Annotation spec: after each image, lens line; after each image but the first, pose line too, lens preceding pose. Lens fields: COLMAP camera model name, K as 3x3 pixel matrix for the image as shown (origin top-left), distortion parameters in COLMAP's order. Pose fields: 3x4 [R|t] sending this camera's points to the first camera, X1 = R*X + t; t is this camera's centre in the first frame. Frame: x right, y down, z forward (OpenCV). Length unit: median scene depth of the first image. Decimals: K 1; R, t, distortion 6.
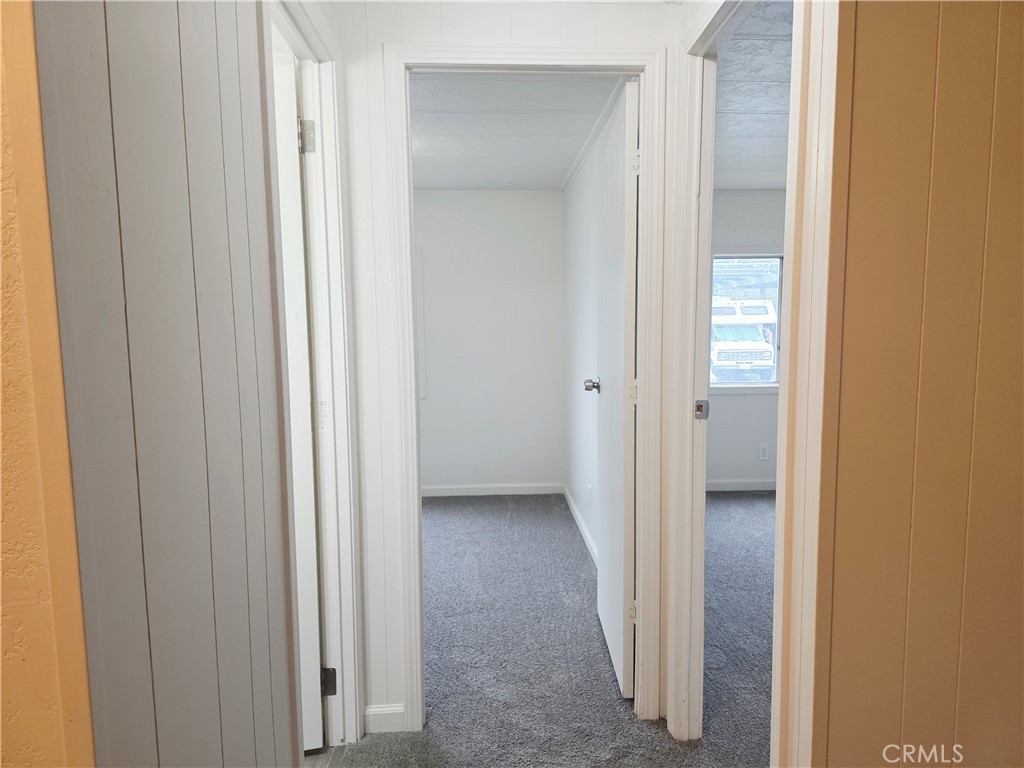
lens RADIAL K [[684.3, 0, 514.6], [0, 684.3, 388.3], [0, 0, 1]] dist [0.036646, 0.001148]
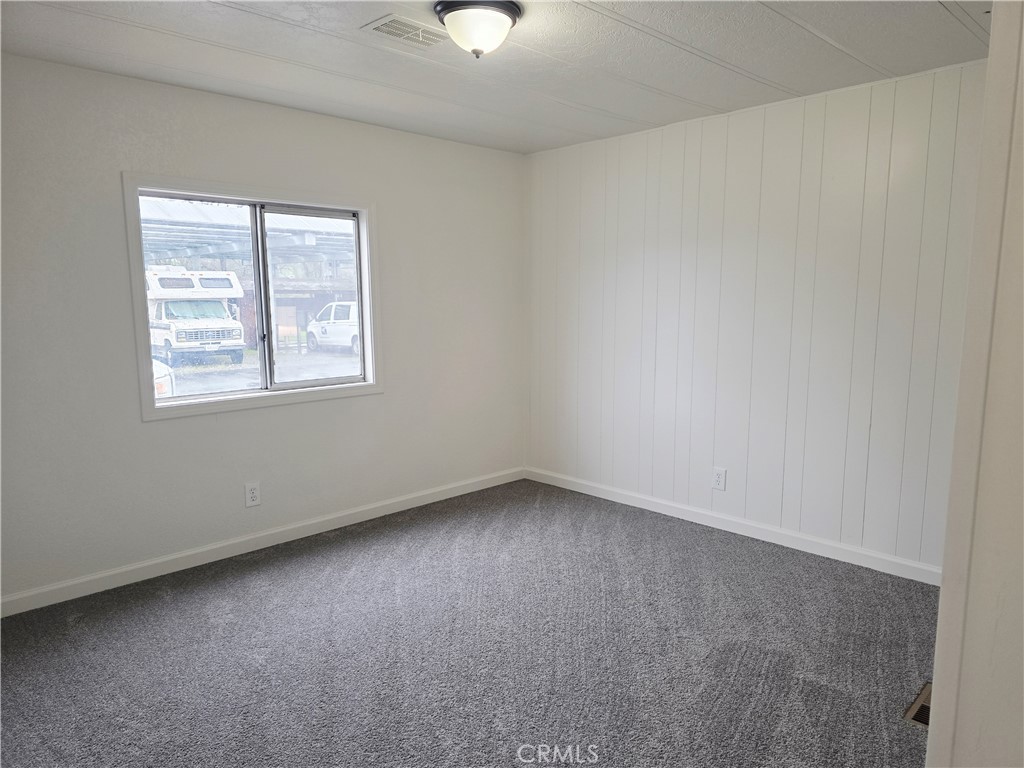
lens RADIAL K [[684.3, 0, 516.5], [0, 684.3, 386.4], [0, 0, 1]] dist [0.036646, 0.001148]
pose [[0.737913, -0.094028, 0.668313, 0.032383], [0.070339, 0.995569, 0.062407, -0.010130], [-0.671220, 0.000958, 0.741258, 0.094597]]
